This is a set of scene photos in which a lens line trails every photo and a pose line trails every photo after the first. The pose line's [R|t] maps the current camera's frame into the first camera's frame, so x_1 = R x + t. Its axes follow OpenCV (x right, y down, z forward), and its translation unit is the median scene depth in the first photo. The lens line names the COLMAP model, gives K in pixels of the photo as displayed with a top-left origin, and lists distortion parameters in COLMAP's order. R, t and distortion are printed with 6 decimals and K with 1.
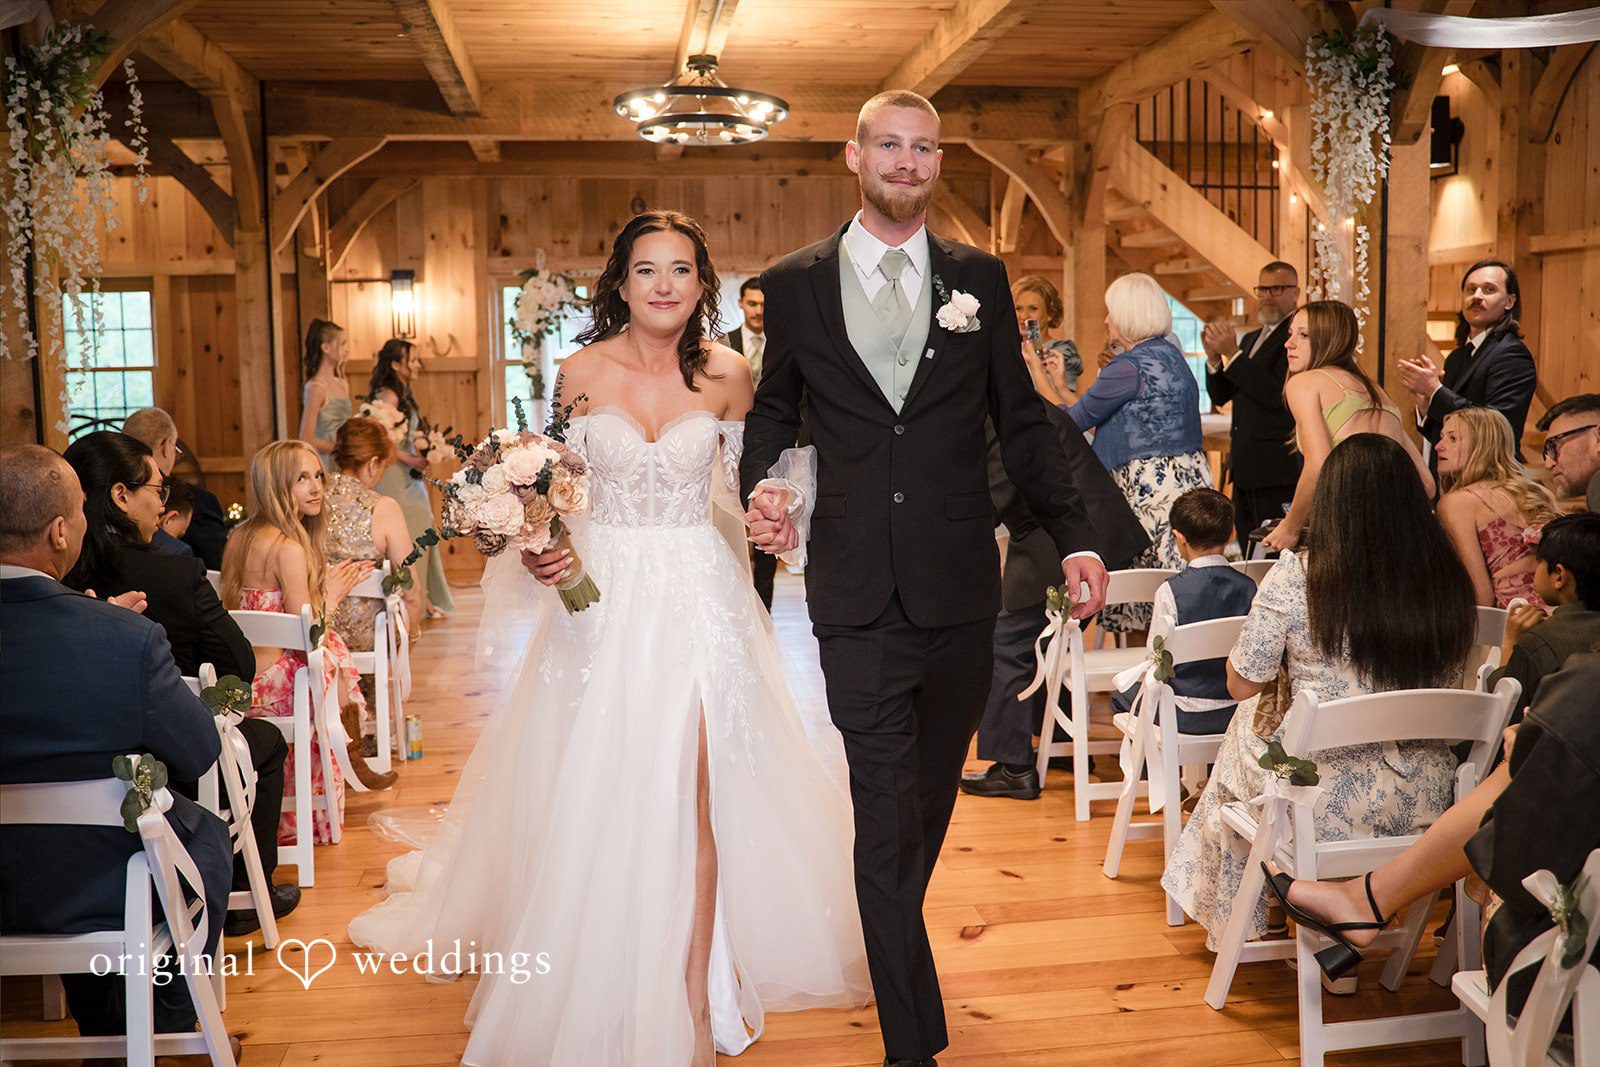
lens RADIAL K [[1482.5, 0, 800.0], [0, 1482.5, 533.5], [0, 0, 1]] dist [-0.091022, 0.002544]
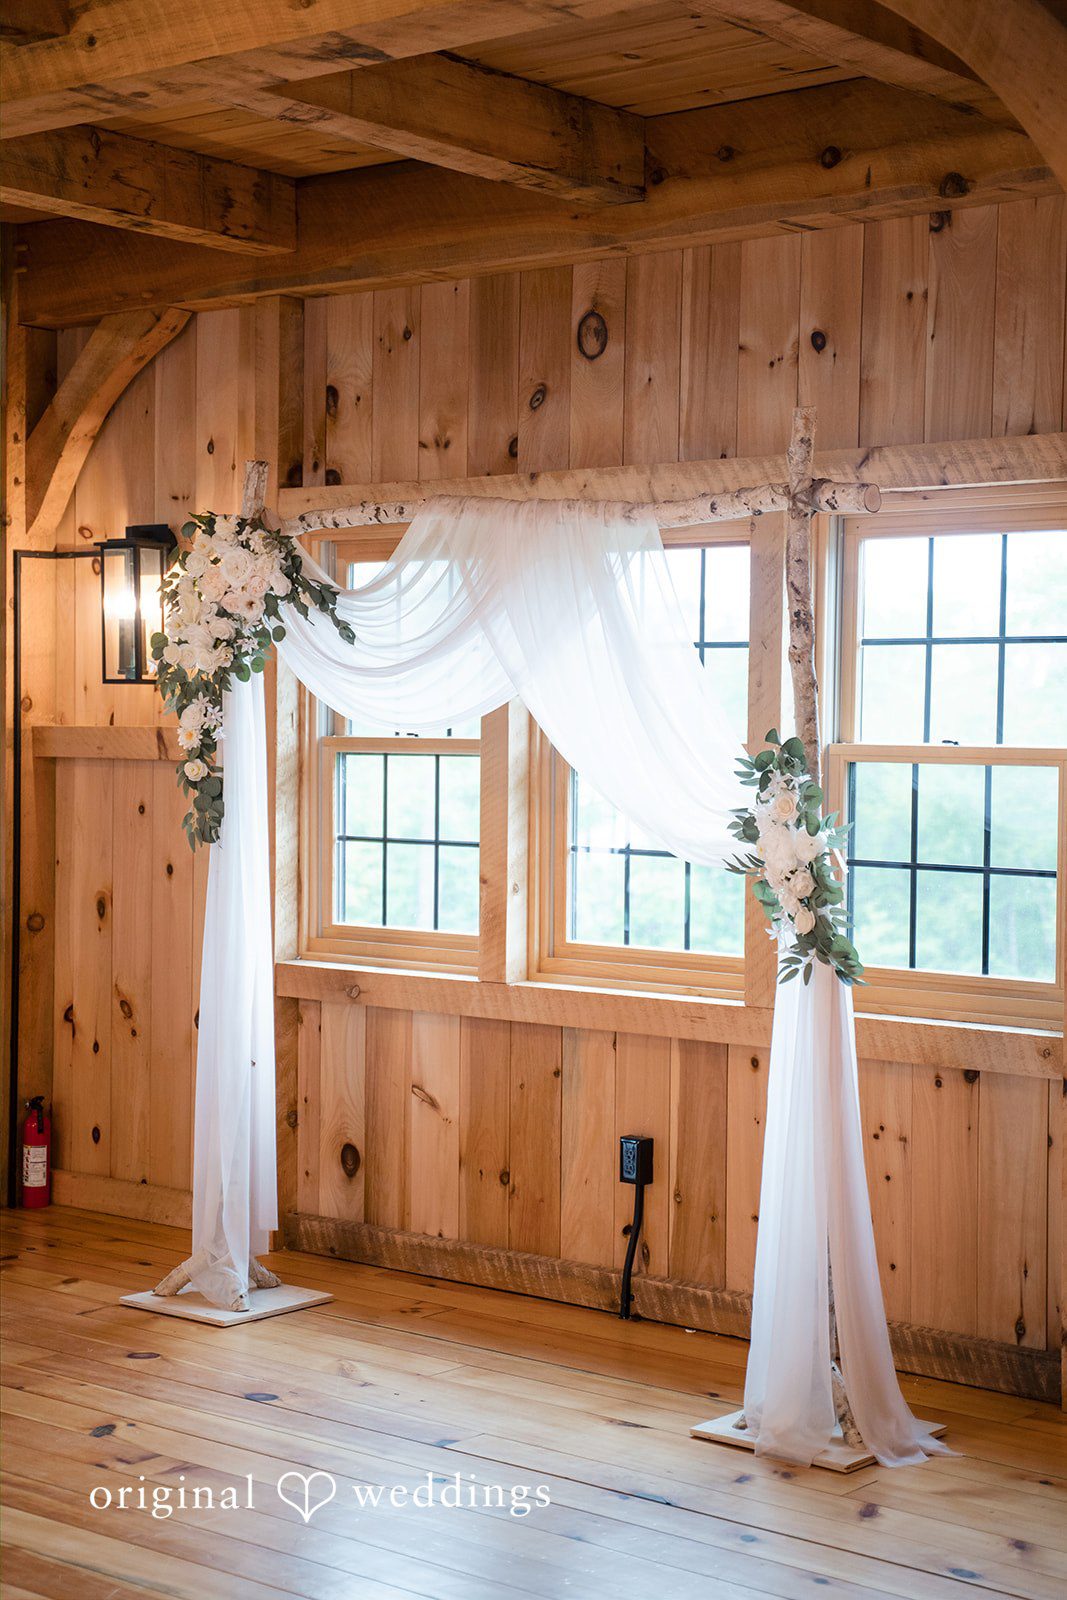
lens RADIAL K [[2539.3, 0, 533.5], [0, 2539.3, 800.0], [0, 0, 1]] dist [0.162747, 0.003606]
pose [[0.678387, 0.042706, -0.733462, 0.370060], [-0.102849, 0.993999, -0.037250, -0.083586], [0.727470, 0.100706, 0.678709, 0.586618]]
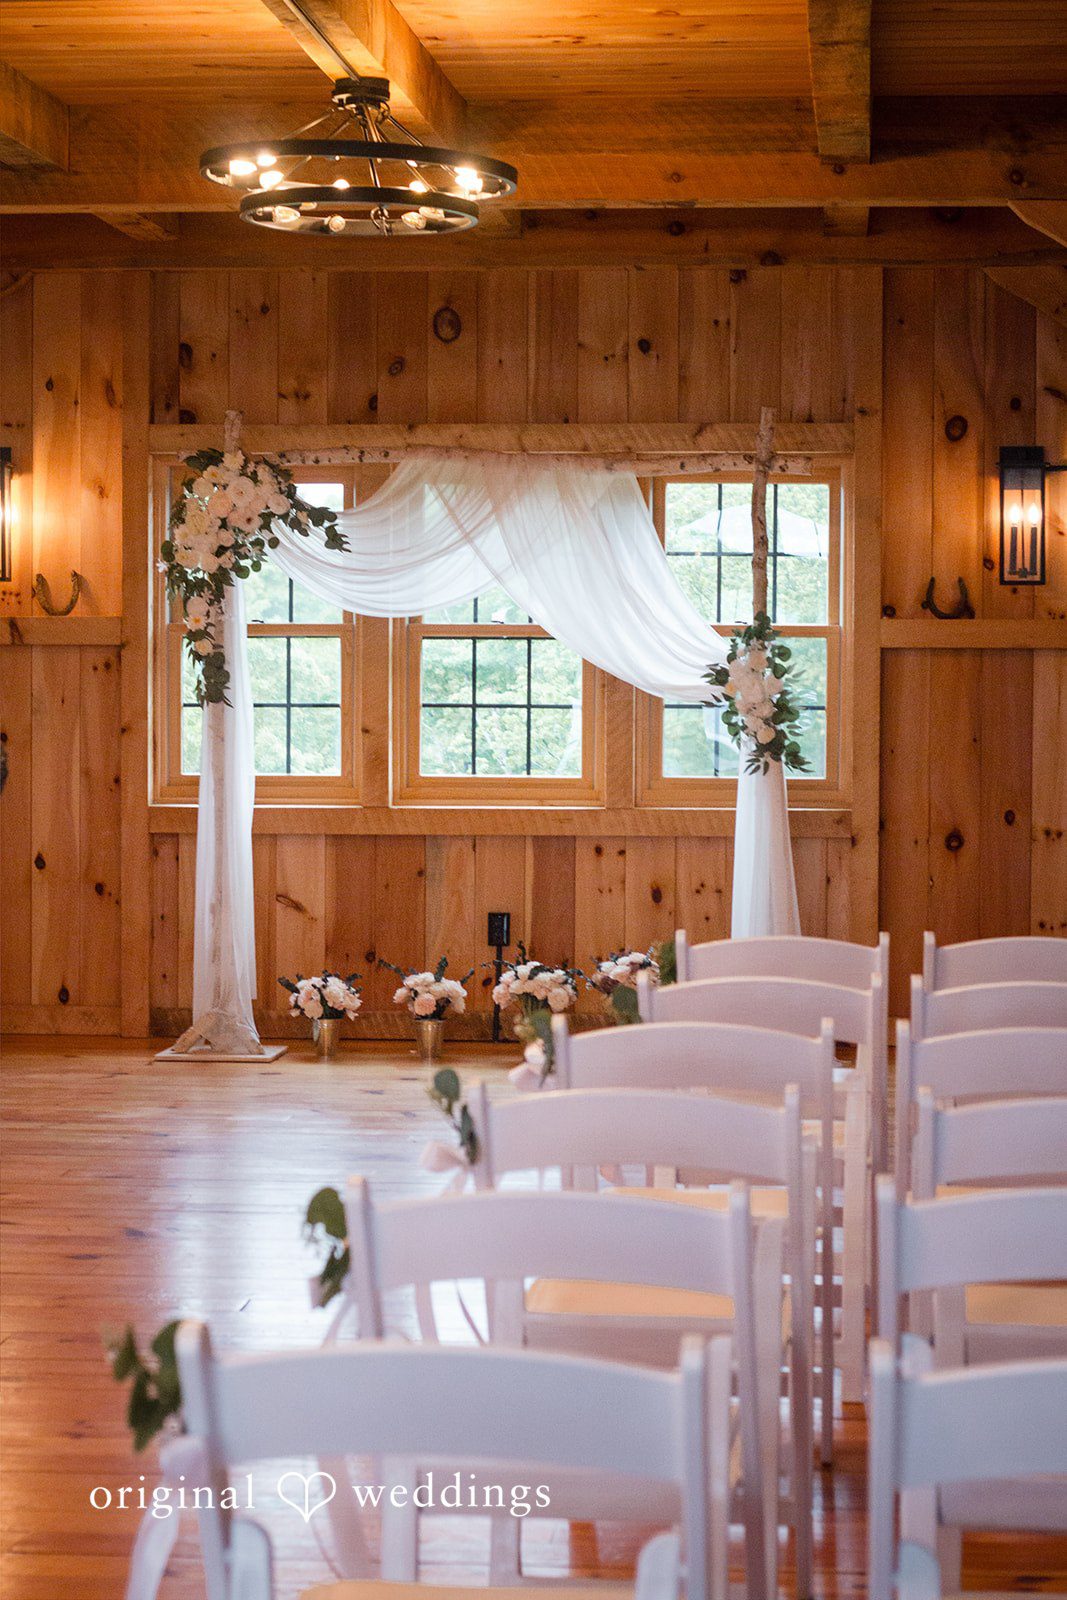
lens RADIAL K [[3685.0, 0, 533.5], [0, 3685.0, 800.0], [0, 0, 1]] dist [-0.085693, -0.223105]
pose [[0.974448, 0.025383, -0.223173, 0.211084], [-0.041930, 0.996685, -0.069720, 0.026598], [0.220664, 0.077297, 0.972282, -0.209084]]
